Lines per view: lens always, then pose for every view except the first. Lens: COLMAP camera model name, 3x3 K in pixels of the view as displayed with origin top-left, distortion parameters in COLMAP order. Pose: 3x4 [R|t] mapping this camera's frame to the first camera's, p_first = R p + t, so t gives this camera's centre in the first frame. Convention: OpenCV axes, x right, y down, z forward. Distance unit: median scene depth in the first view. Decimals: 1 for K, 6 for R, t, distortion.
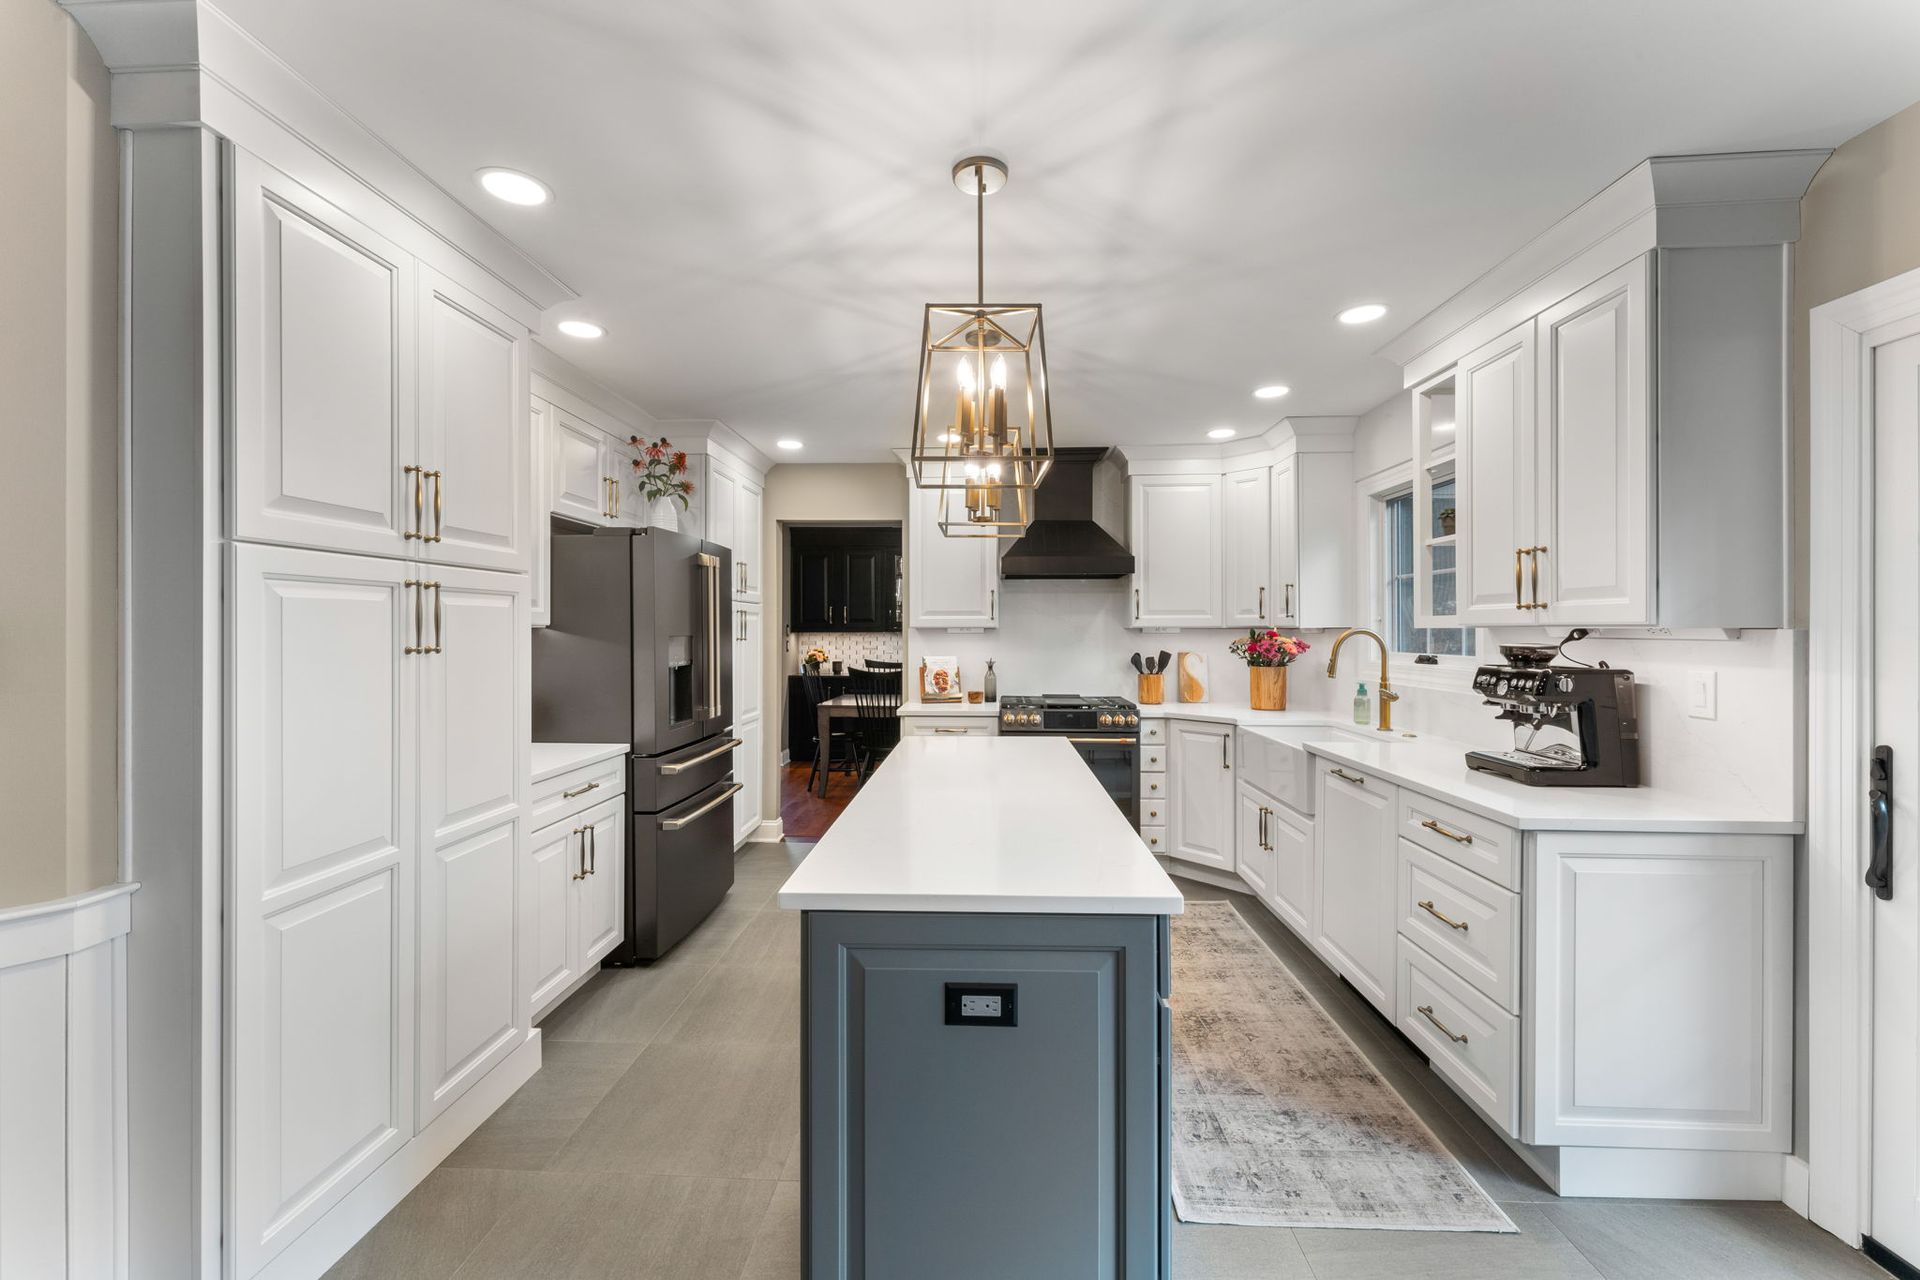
lens RADIAL K [[771.4, 0, 957.5], [0, 771.4, 628.7], [0, 0, 1]] dist [0.000536, -0.000392]
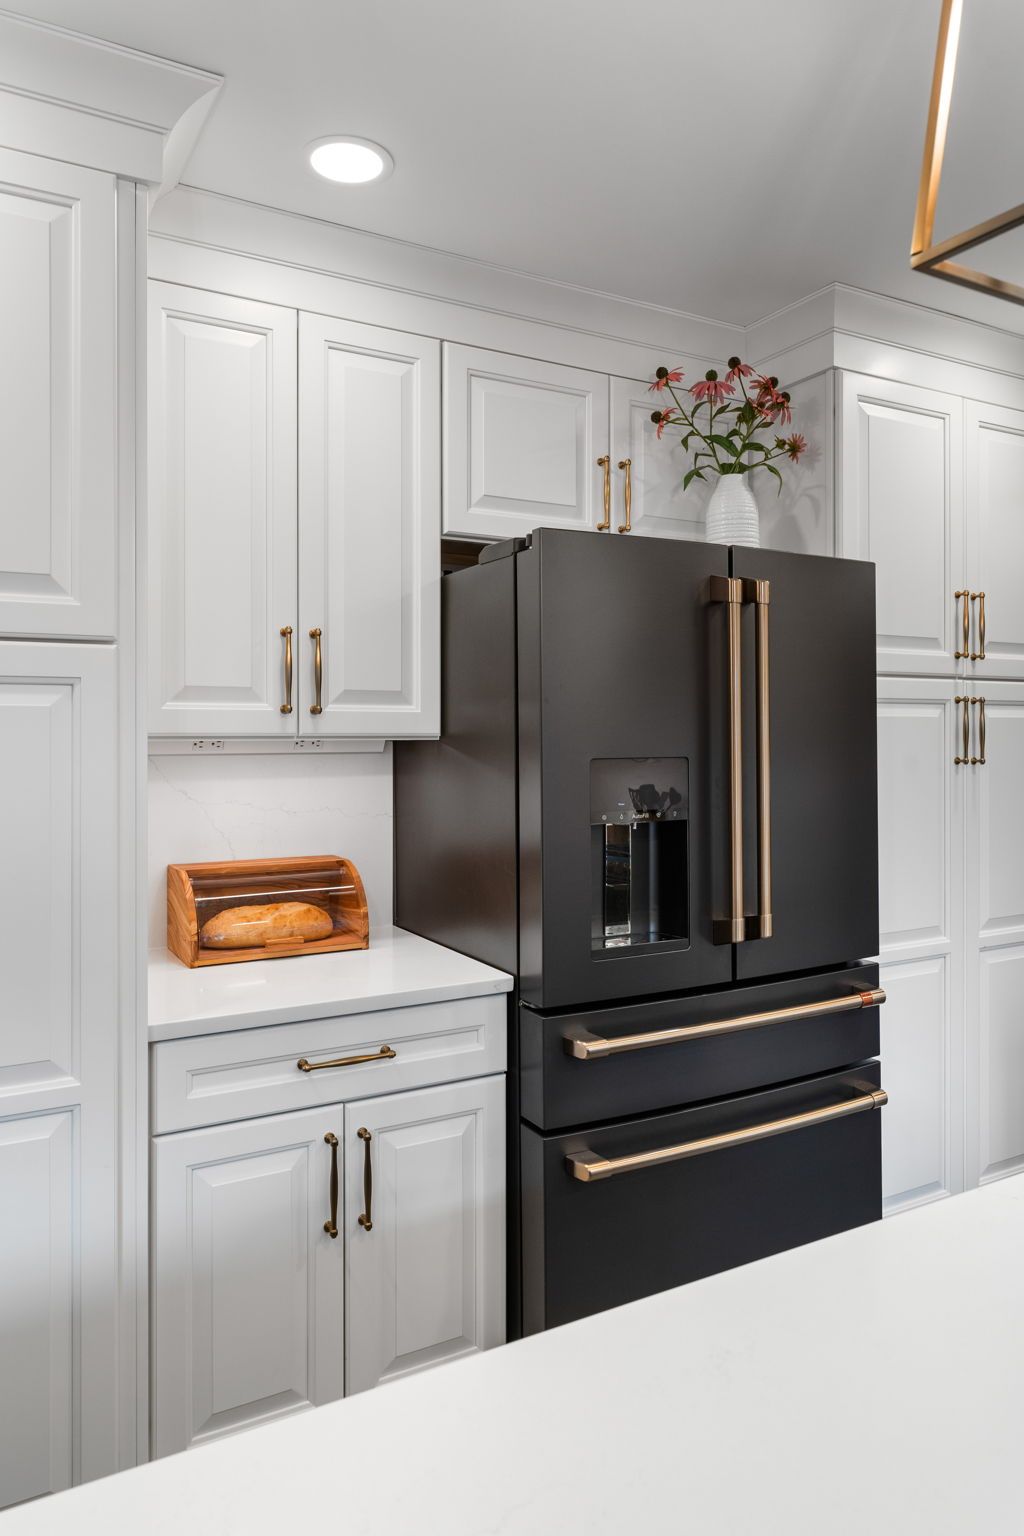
lens RADIAL K [[1028.0, 0, 507.6], [0, 1028.0, 730.6], [0, 0, 1]] dist [-0.000216, -0.000595]
pose [[0.523106, -0.004578, -0.852255, 0.120917], [0.004100, 0.999988, -0.002855, -0.005275], [0.852258, -0.002001, 0.523118, 0.587092]]
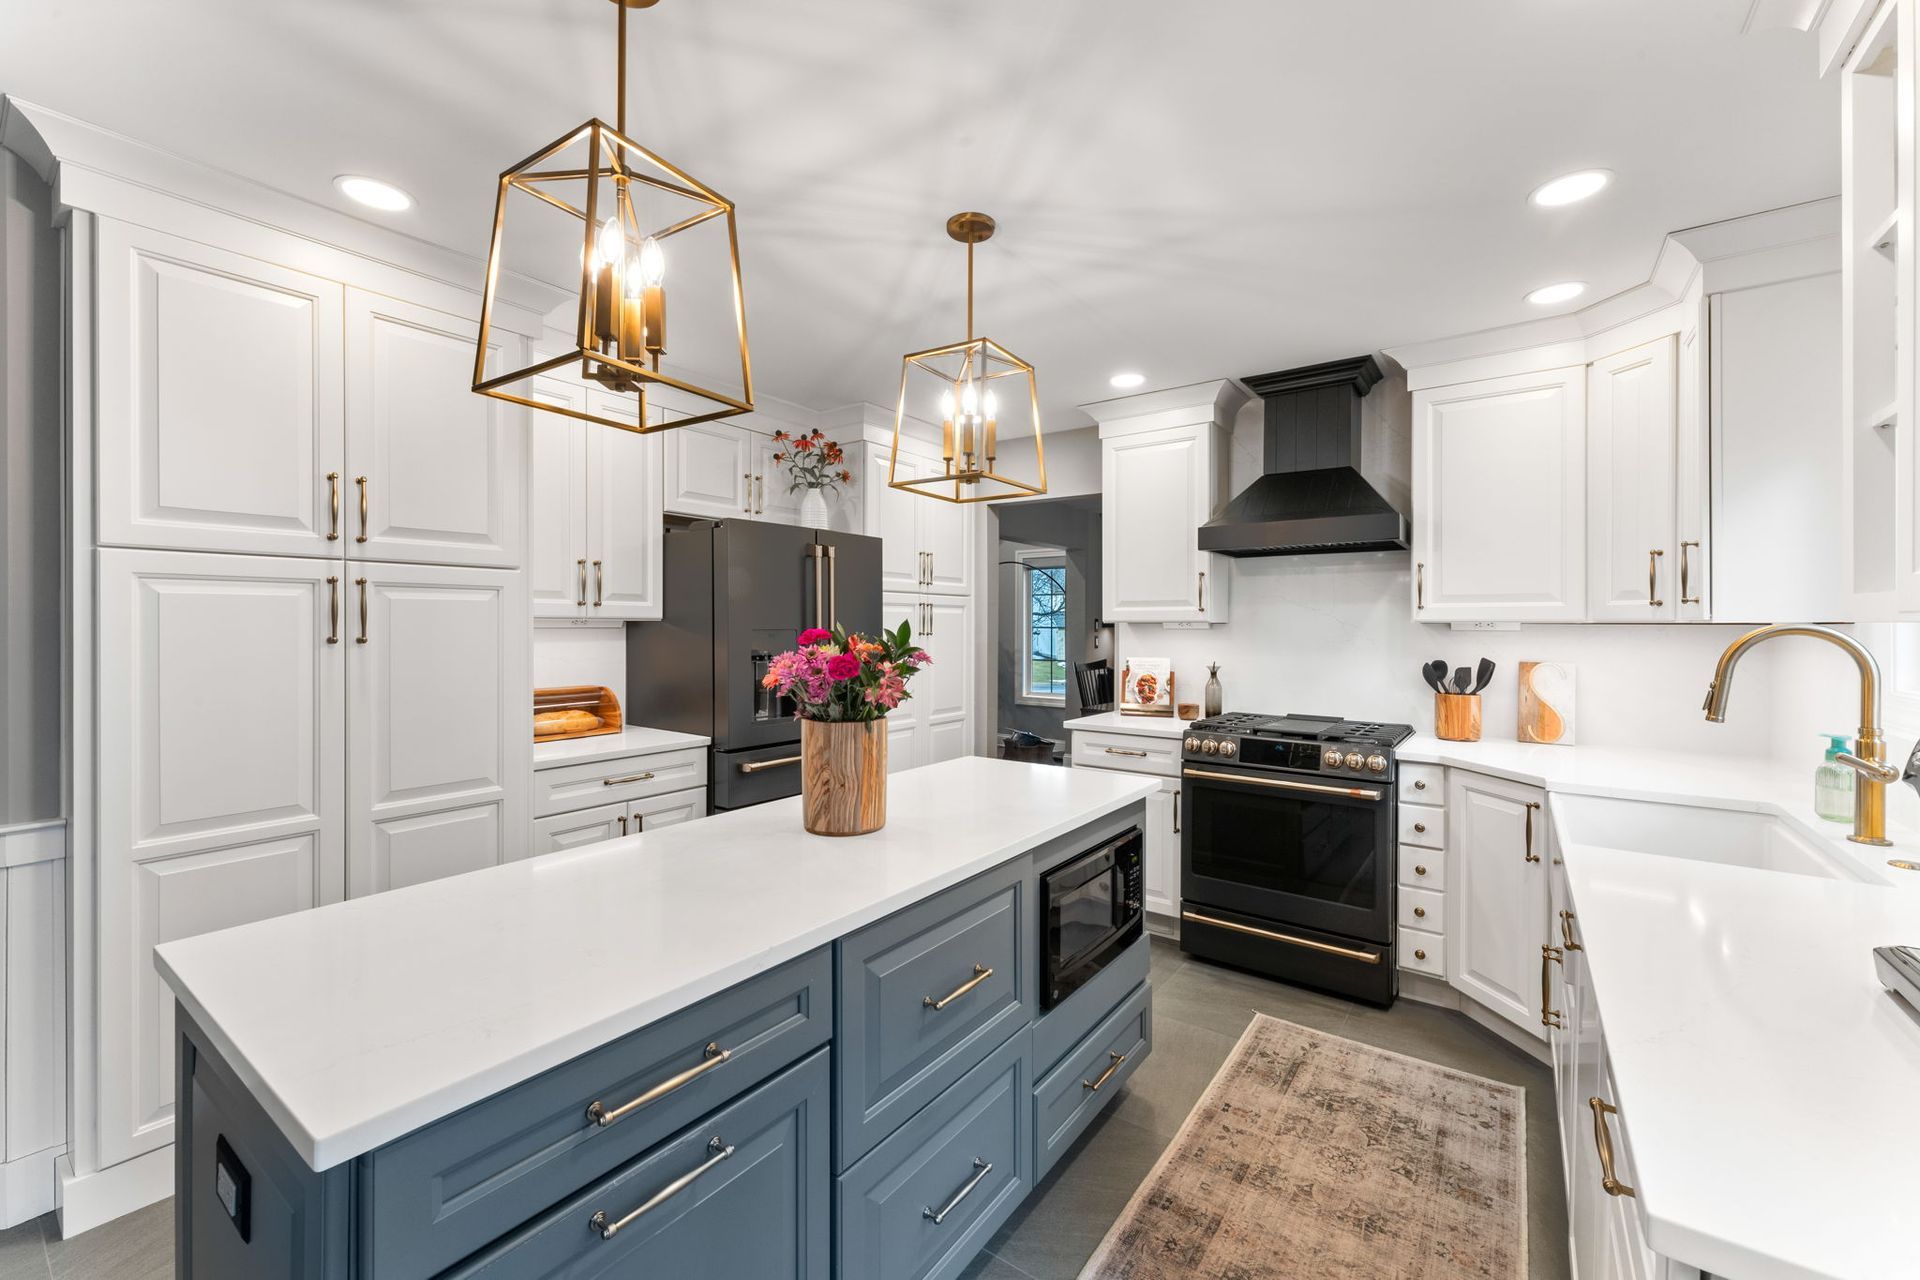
lens RADIAL K [[771.4, 0, 957.5], [0, 771.4, 628.7], [0, 0, 1]] dist [0.000536, -0.000392]
pose [[0.833593, 0.005993, -0.552347, 0.352969], [-0.002713, 0.999974, 0.006755, 0.000932], [0.552373, -0.004132, 0.833587, 0.309458]]
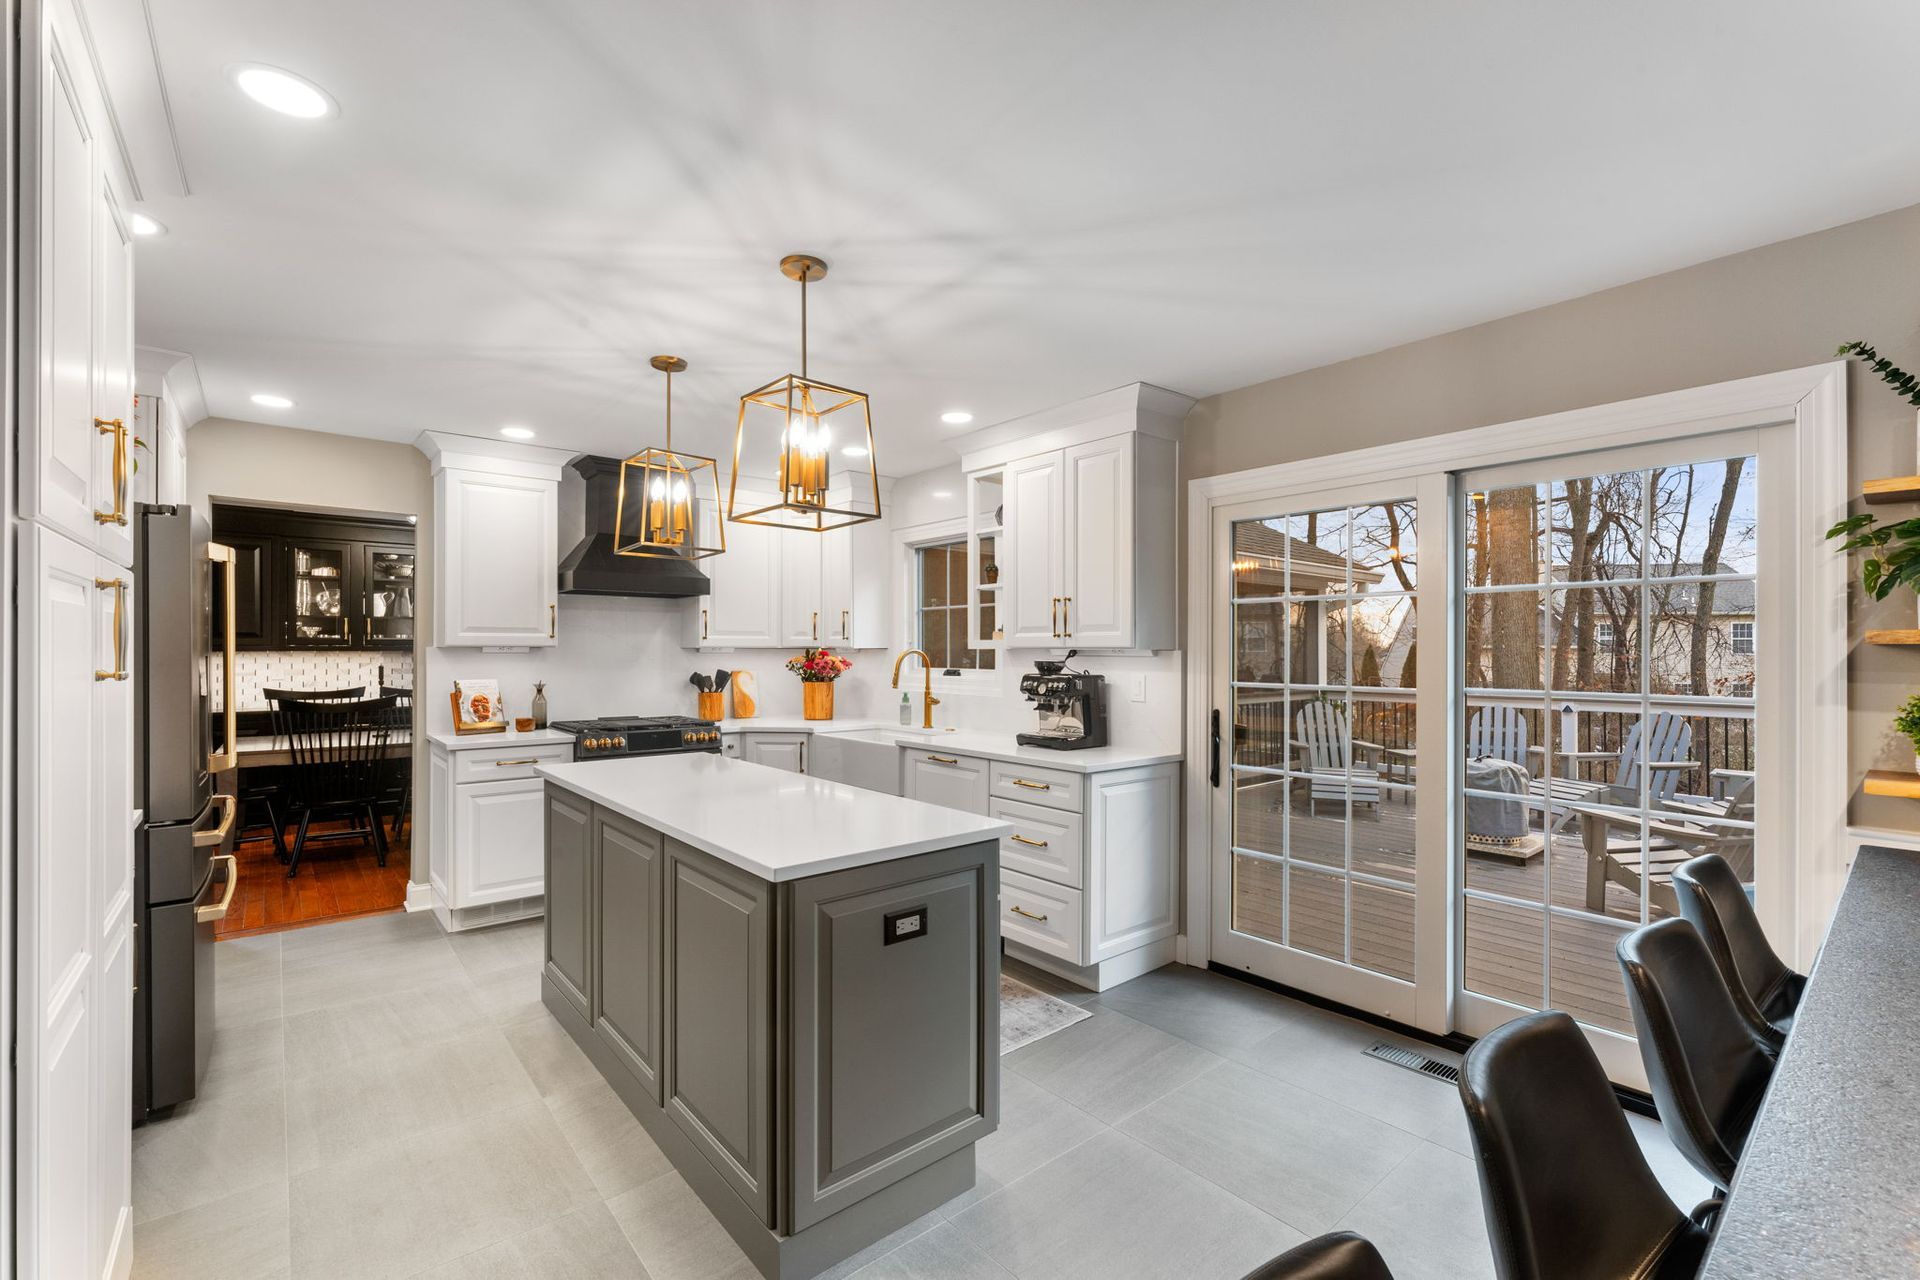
lens RADIAL K [[824.2, 0, 958.3], [0, 824.2, 648.7], [0, 0, 1]] dist [-0.001642, -0.000633]
pose [[0.736301, 0.003570, 0.676644, -0.345563], [-0.003819, 0.999992, -0.001120, 0.000288], [-0.676643, -0.001759, 0.736309, -0.051962]]
